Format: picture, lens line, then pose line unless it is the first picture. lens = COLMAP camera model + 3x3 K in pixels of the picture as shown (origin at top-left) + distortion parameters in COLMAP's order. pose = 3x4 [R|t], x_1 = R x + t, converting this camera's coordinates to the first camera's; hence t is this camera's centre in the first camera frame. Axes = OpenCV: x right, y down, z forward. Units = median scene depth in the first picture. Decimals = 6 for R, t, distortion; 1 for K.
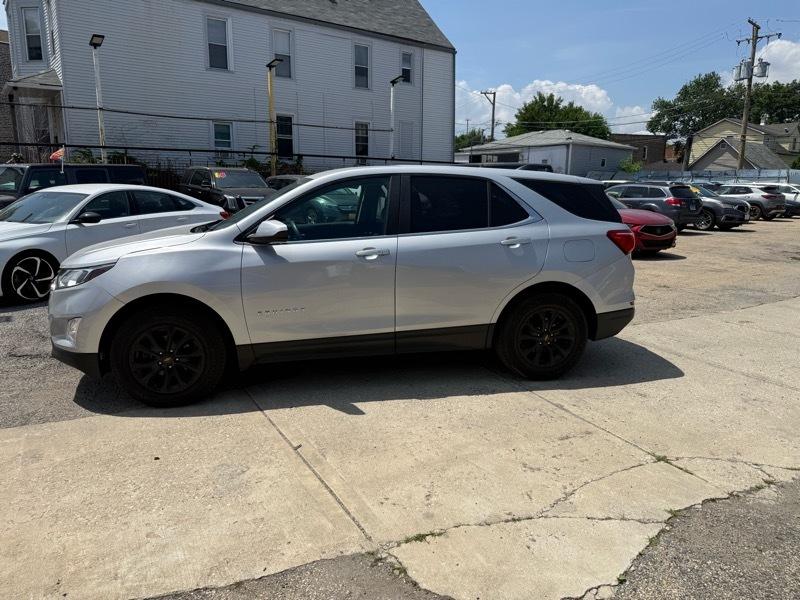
lens RADIAL K [[568.9, 0, 394.9], [0, 568.9, 294.2], [0, 0, 1]] dist [0.007317, -0.017235]
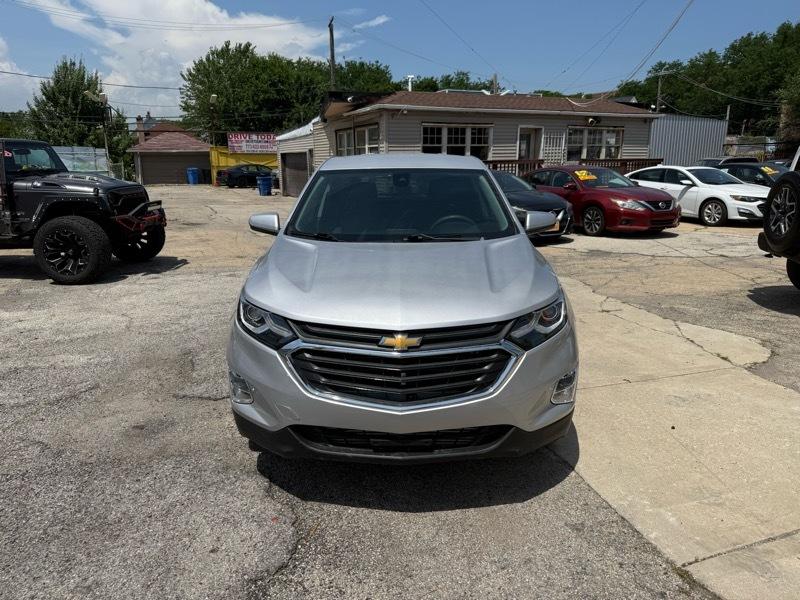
lens RADIAL K [[568.9, 0, 396.8], [0, 568.9, 299.5], [0, 0, 1]] dist [0.007317, -0.017235]
pose [[0.220818, -0.240762, 0.945131, -0.671340], [0.190818, 0.960989, 0.200220, -0.121617], [-0.956466, 0.136136, 0.258146, 0.524924]]
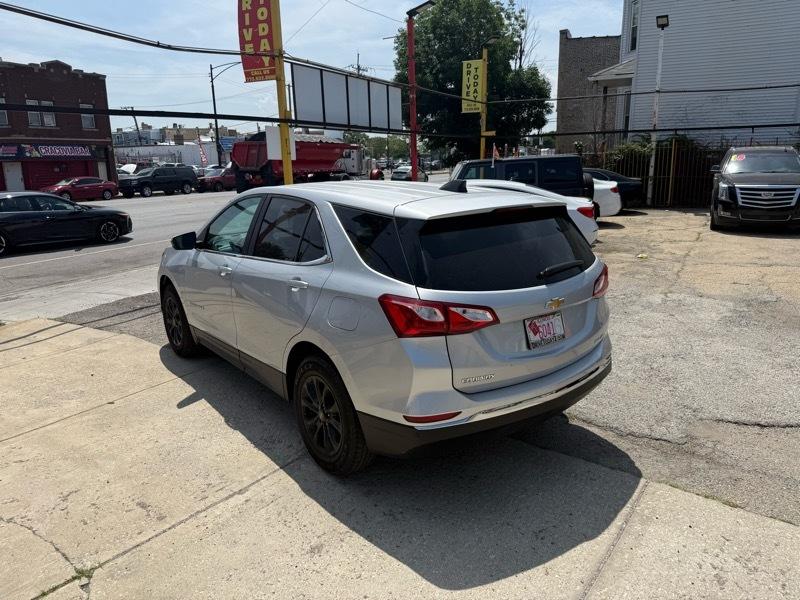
lens RADIAL K [[568.9, 0, 394.4], [0, 568.9, 290.3], [0, 0, 1]] dist [0.007317, -0.017235]
pose [[0.433573, 0.183367, -0.882264, 0.580482], [-0.148704, 0.980214, 0.130647, -0.124133], [0.888764, 0.074551, 0.452262, 0.445191]]
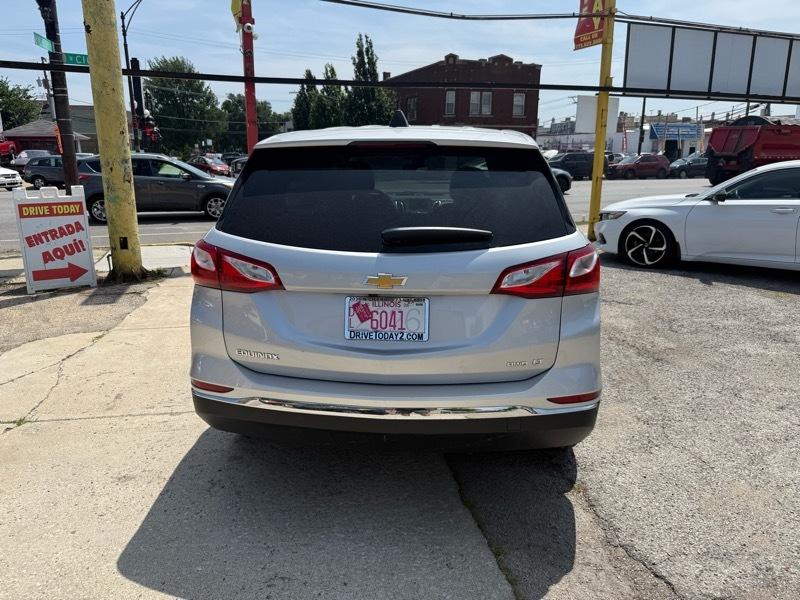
lens RADIAL K [[568.9, 0, 396.6], [0, 568.9, 293.4], [0, 0, 1]] dist [0.007317, -0.017235]
pose [[-0.280646, 0.217953, -0.934738, 0.530015], [-0.185527, 0.943191, 0.275626, -0.151146], [0.941710, 0.250773, -0.224267, 0.808696]]
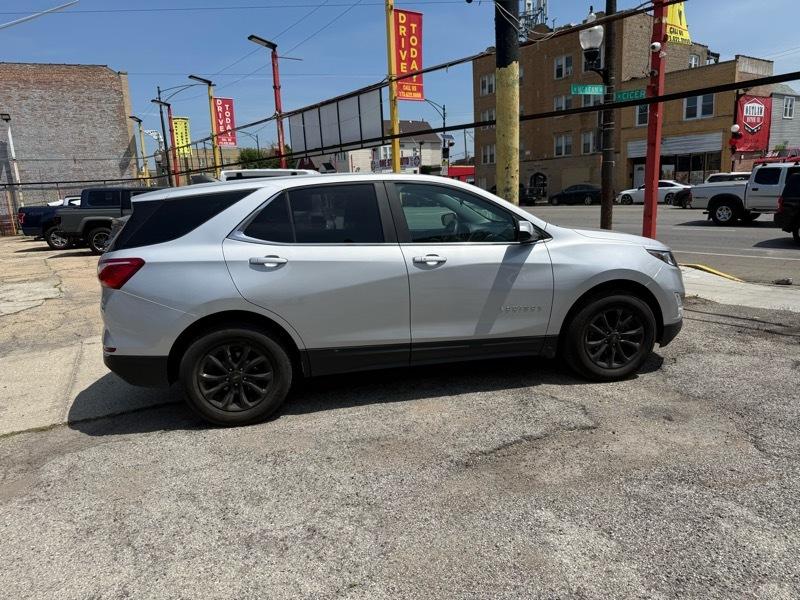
lens RADIAL K [[568.9, 0, 403.8], [0, 568.9, 297.1], [0, 0, 1]] dist [0.007317, -0.017235]
pose [[-0.998932, 0.033602, 0.031720, -0.065898], [0.043018, 0.926914, 0.372801, -0.258779], [-0.016874, 0.373768, -0.927369, 1.313499]]
